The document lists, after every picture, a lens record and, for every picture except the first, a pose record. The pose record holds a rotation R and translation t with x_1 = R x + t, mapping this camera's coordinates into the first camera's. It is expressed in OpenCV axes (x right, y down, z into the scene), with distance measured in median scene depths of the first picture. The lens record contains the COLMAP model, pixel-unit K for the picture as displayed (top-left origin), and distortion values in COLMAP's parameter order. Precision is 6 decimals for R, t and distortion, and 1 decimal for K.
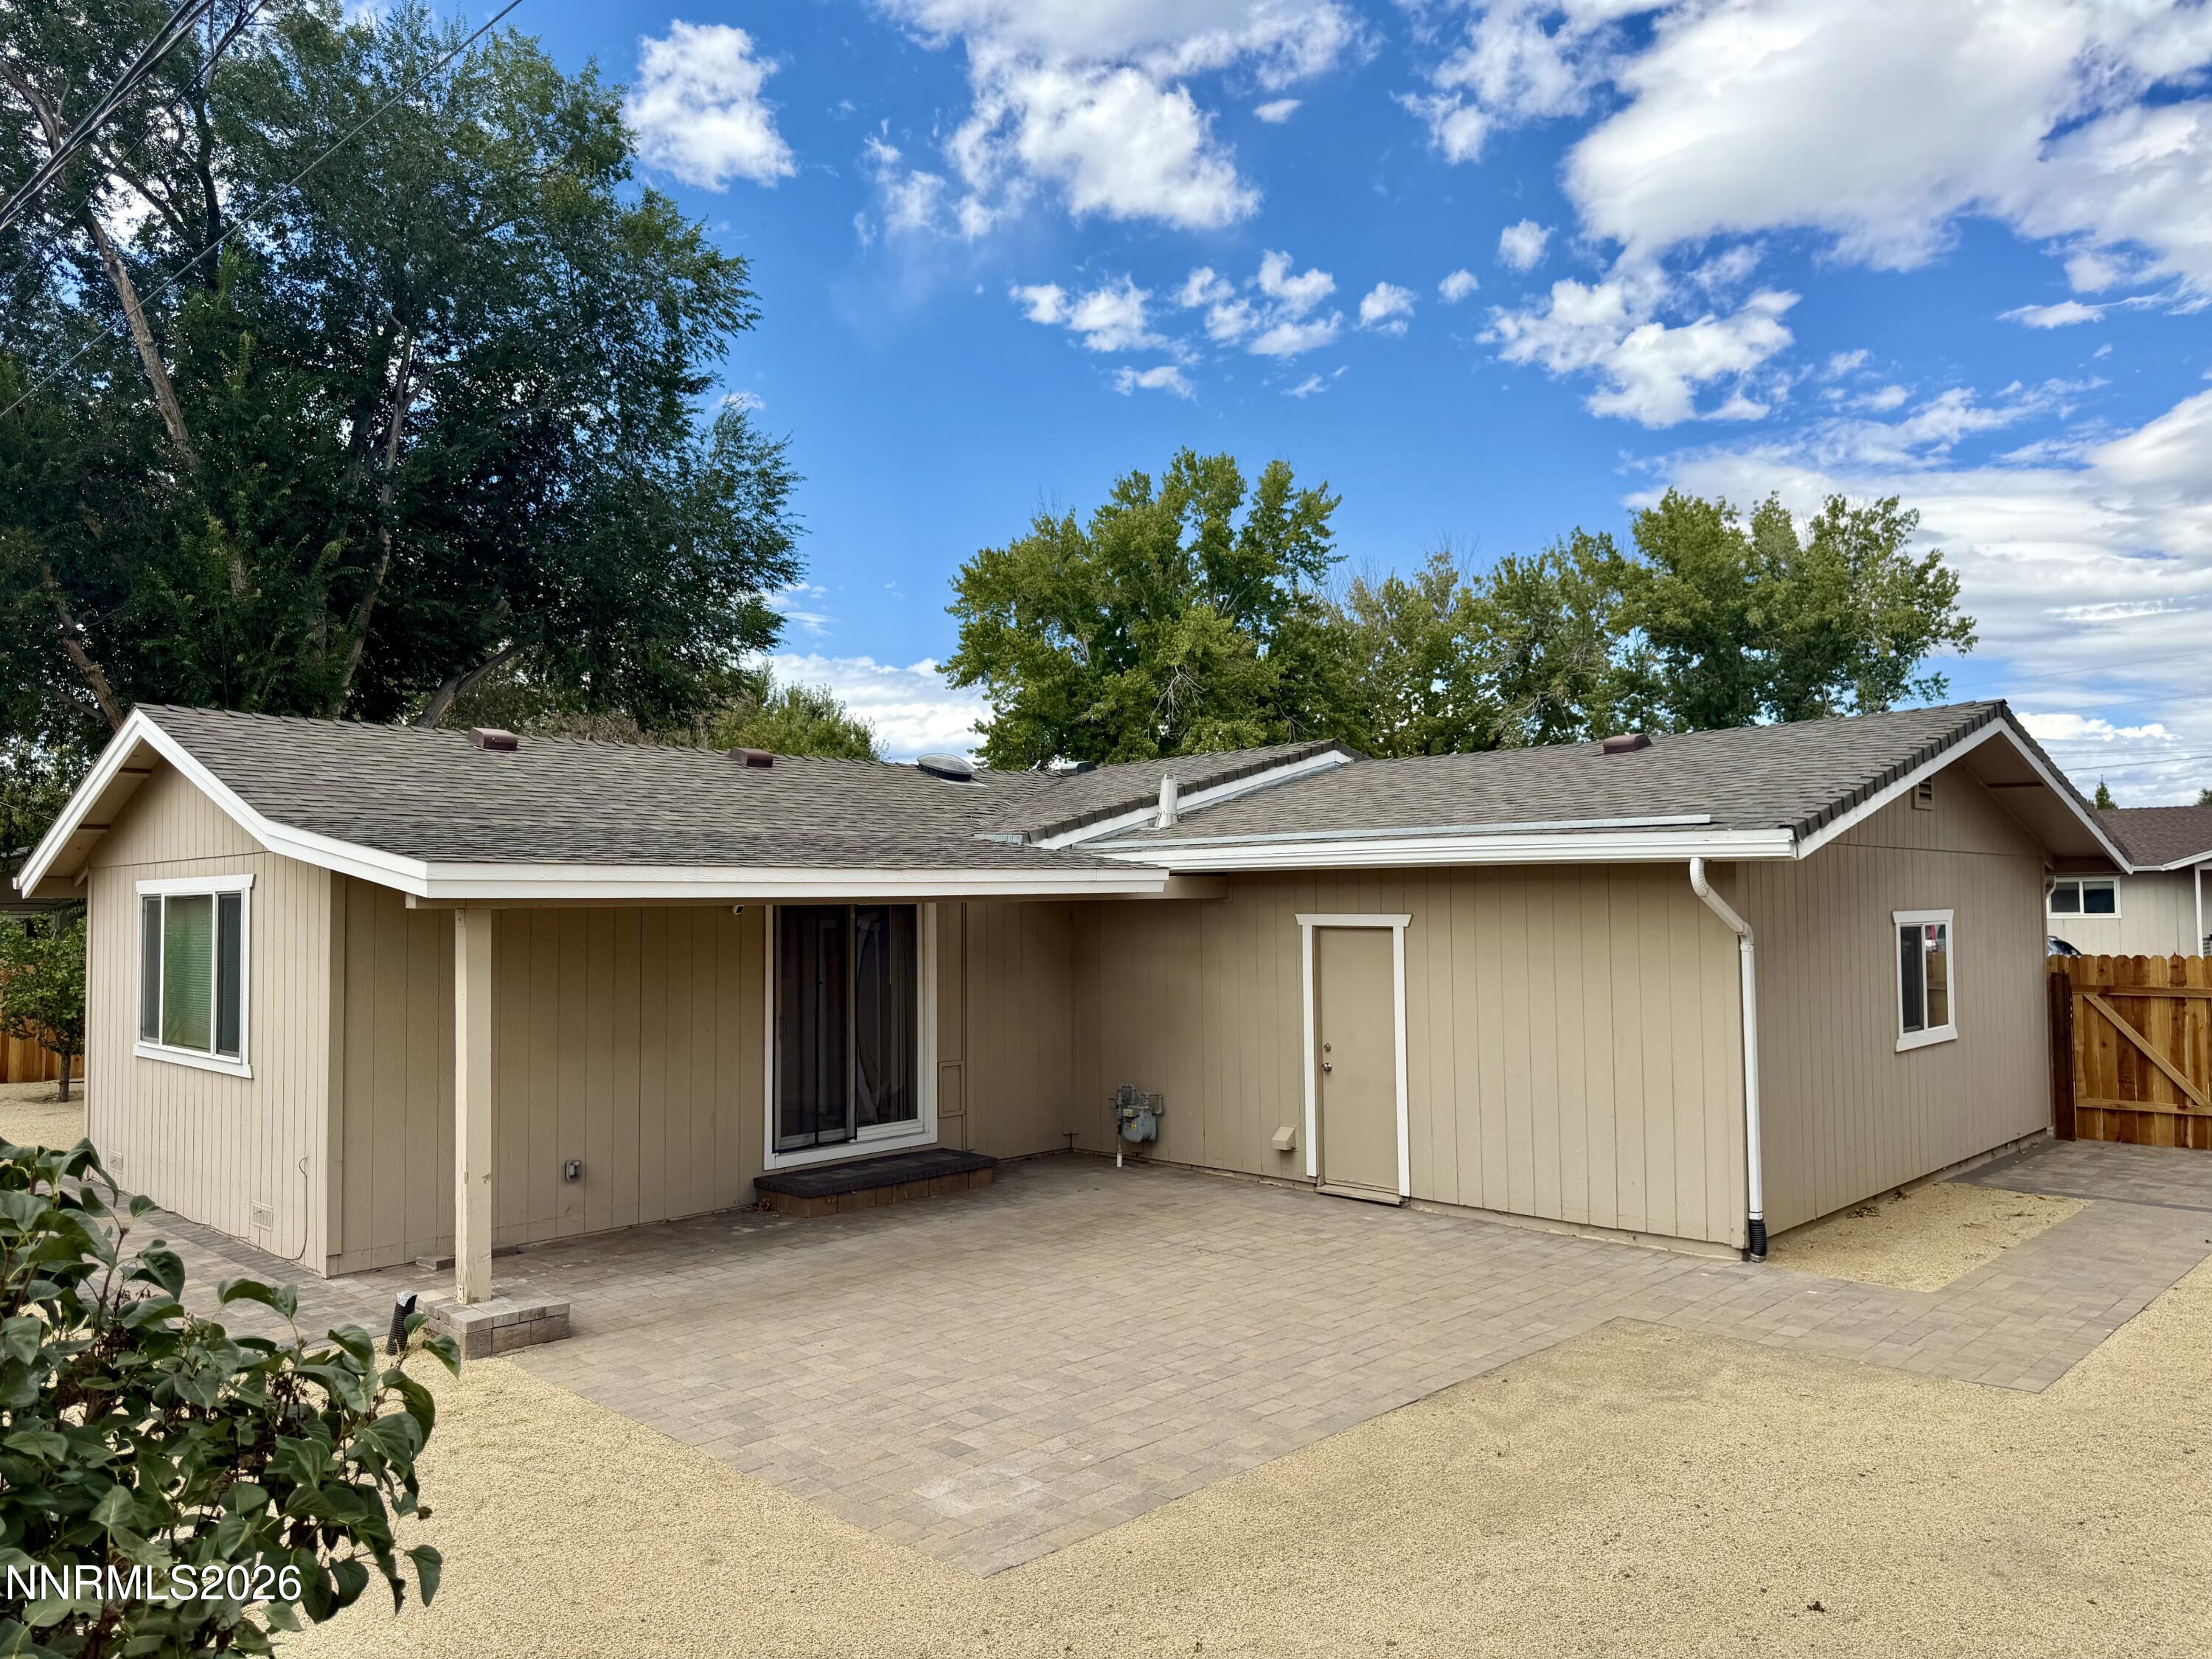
lens RADIAL K [[1579.3, 0, 1110.3], [0, 1579.3, 821.2], [0, 0, 1]] dist [0.095521, -0.171656]
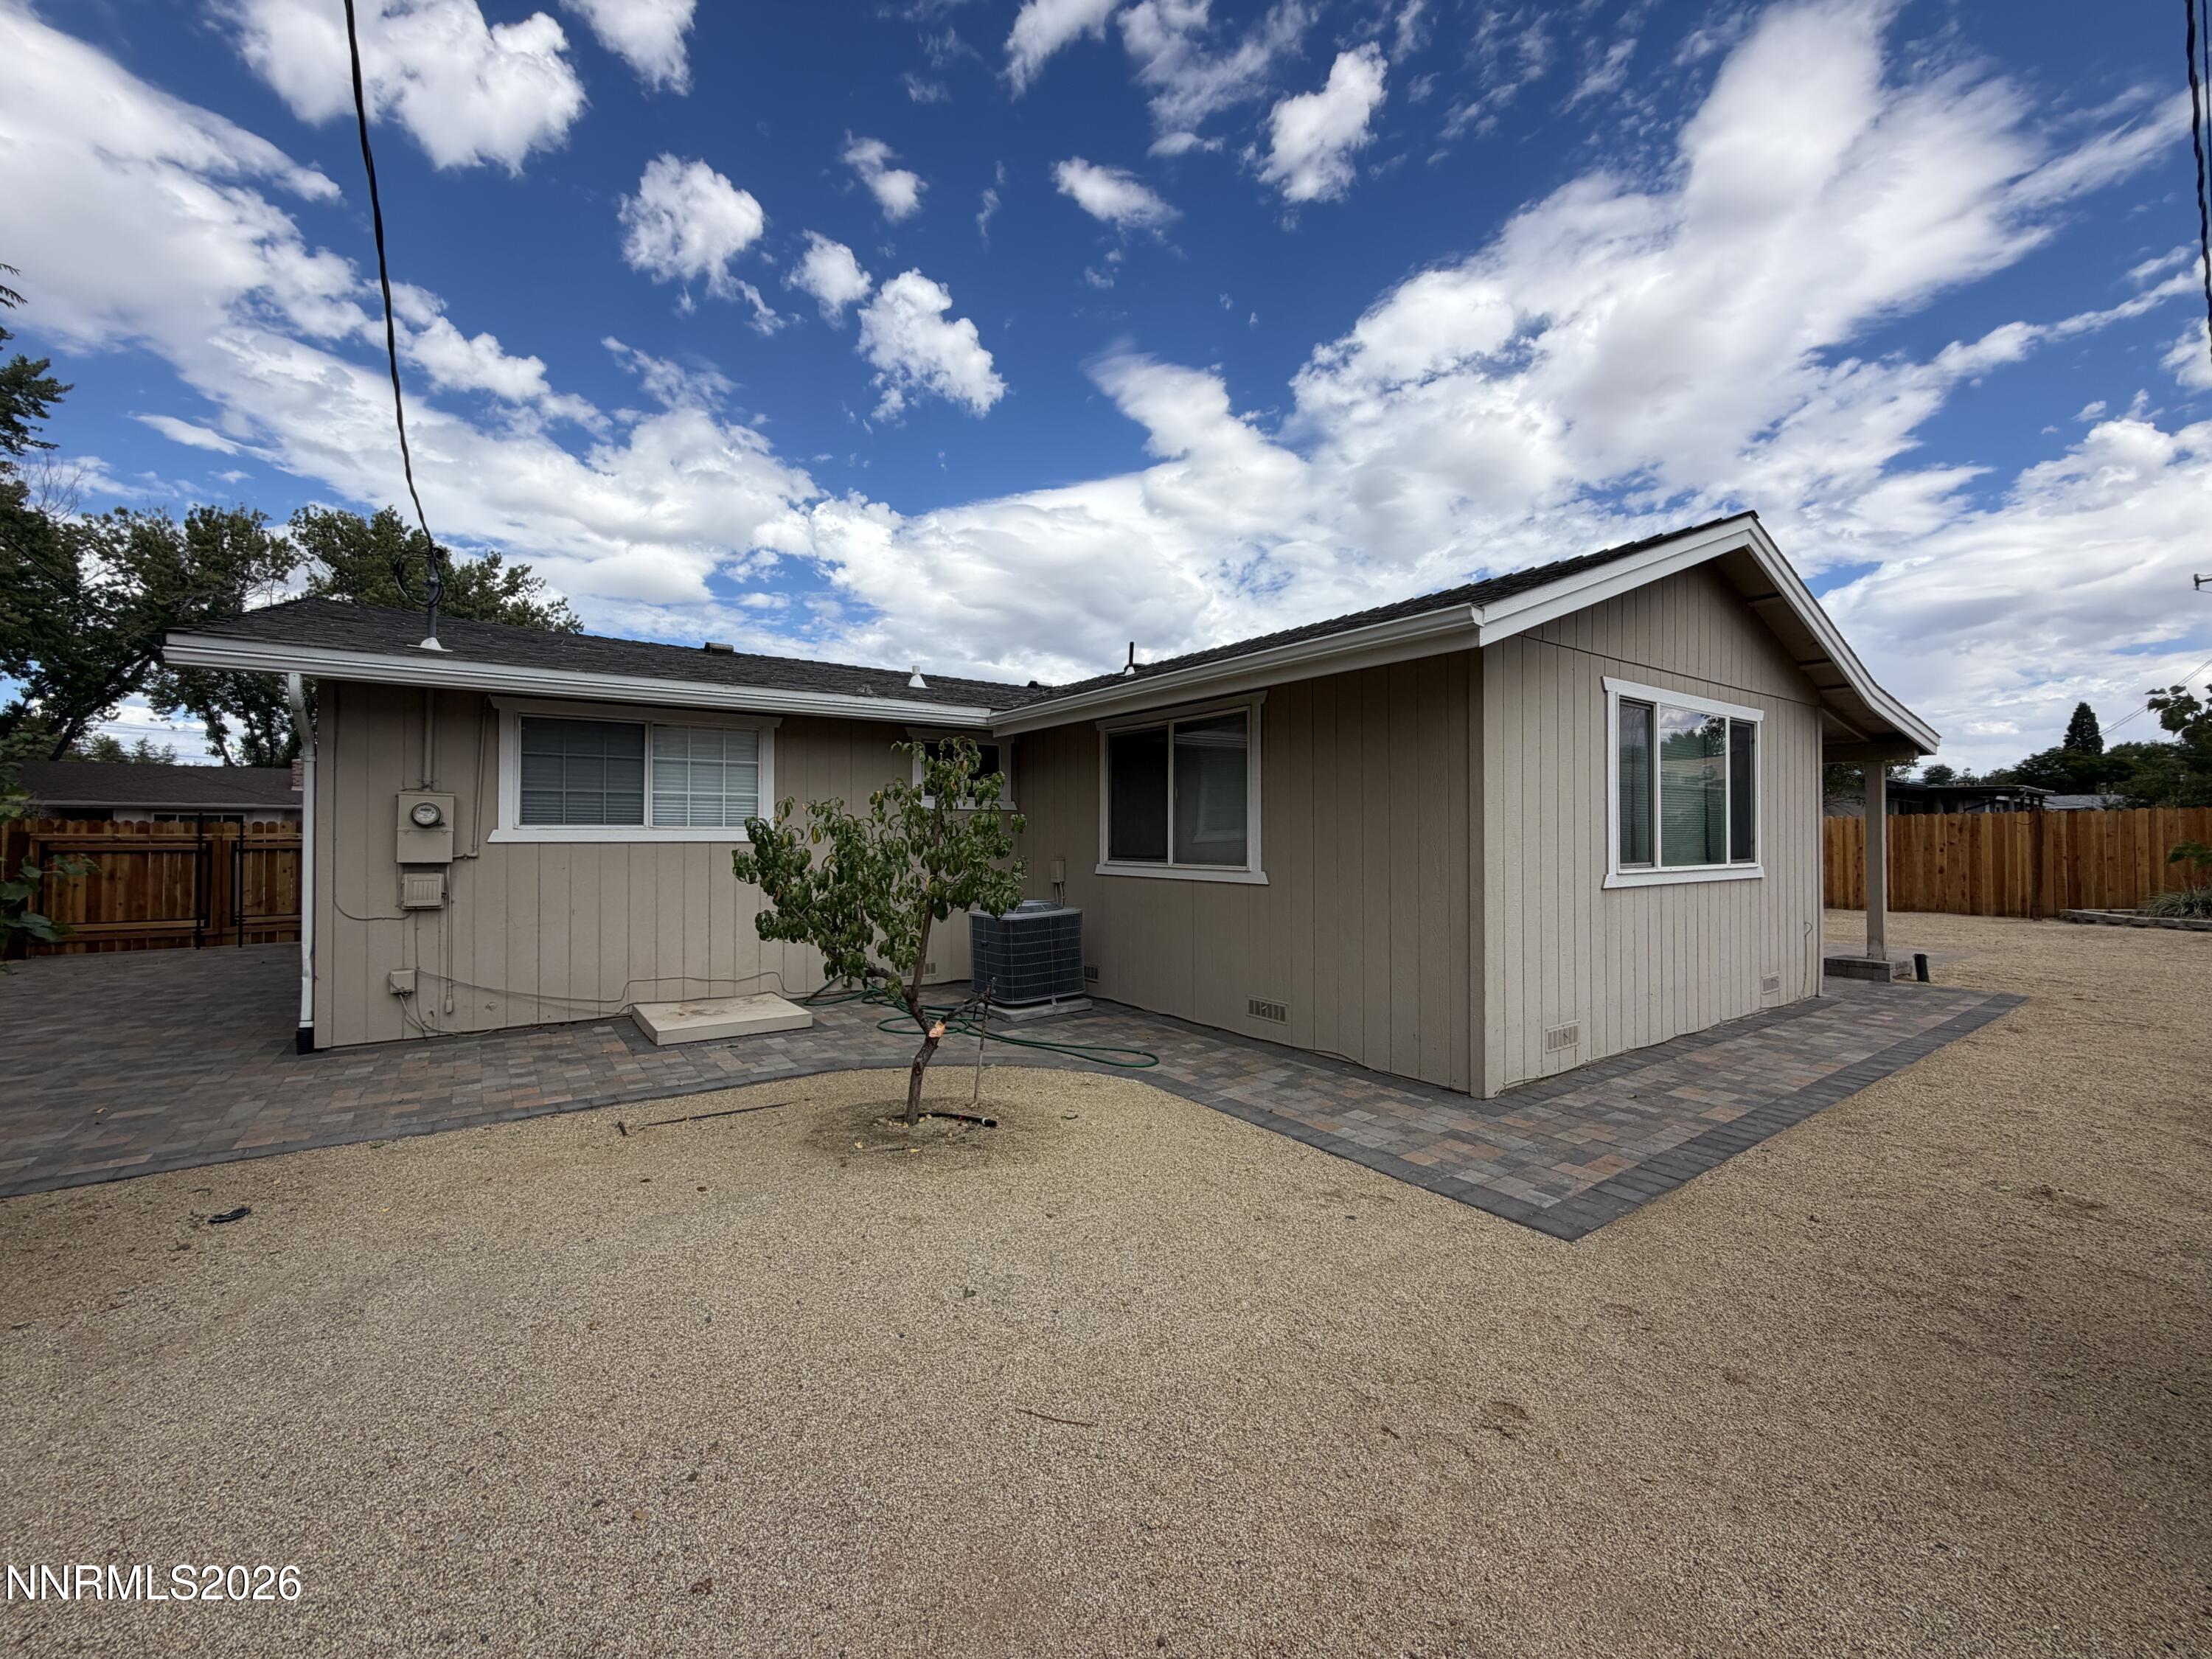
lens RADIAL K [[886.3, 0, 1100.0], [0, 886.3, 827.0], [0, 0, 1]] dist [-0.000926, -0.000123]
pose [[0.180222, 0.021458, 0.983392, -0.763042], [-0.049228, 0.998706, -0.012771, 0.091512], [-0.982393, -0.046109, 0.181045, 0.809804]]
